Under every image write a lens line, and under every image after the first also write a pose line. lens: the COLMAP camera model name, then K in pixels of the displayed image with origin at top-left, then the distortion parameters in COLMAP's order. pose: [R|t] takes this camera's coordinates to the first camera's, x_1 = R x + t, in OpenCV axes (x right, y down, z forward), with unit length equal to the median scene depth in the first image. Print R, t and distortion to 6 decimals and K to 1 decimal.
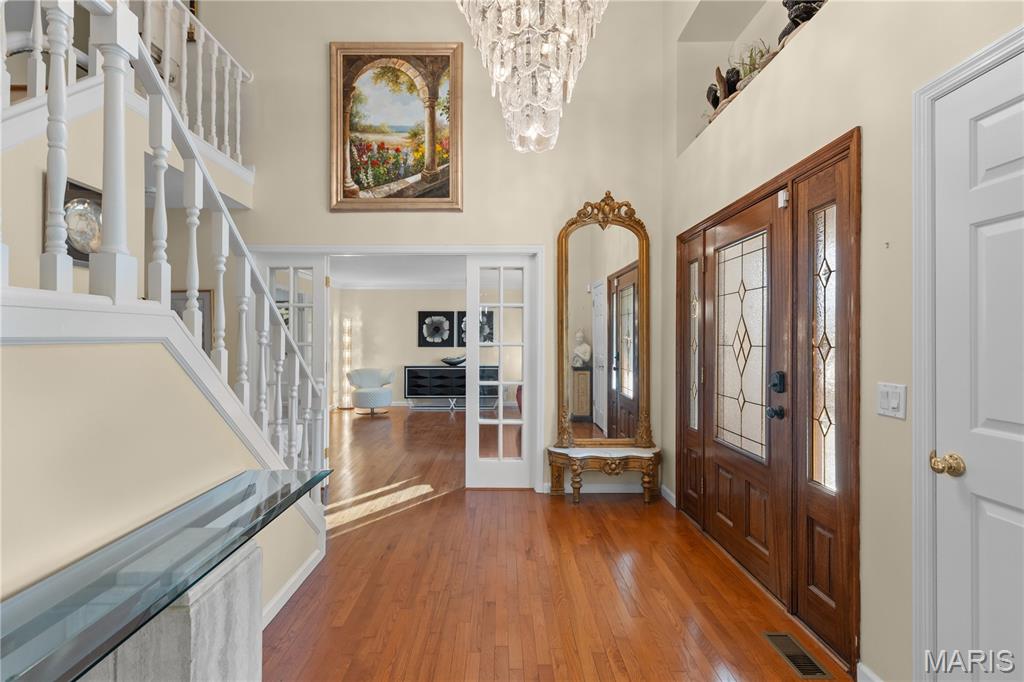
lens RADIAL K [[469.2, 0, 504.3], [0, 469.2, 337.7], [0, 0, 1]] dist [0.009184, -0.001093]
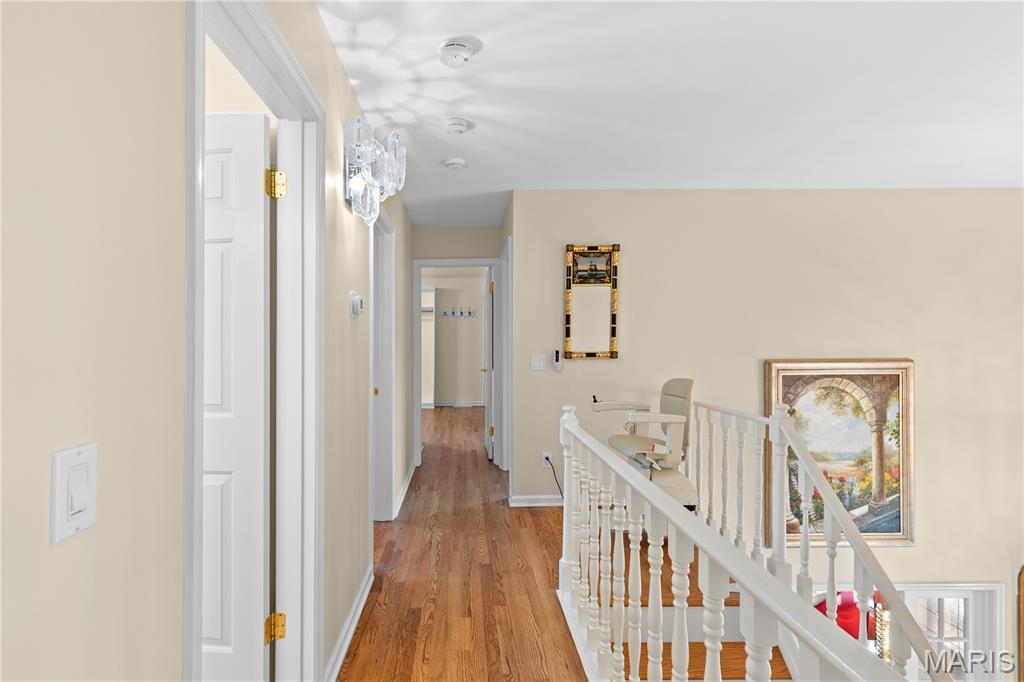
lens RADIAL K [[469.2, 0, 511.4], [0, 469.2, 341.8], [0, 0, 1]] dist [0.009184, -0.001093]
pose [[0.999575, -0.004001, 0.028859, -0.882384], [0.003979, 0.999992, 0.000807, -0.664756], [-0.028862, -0.000691, 0.999583, 0.119702]]
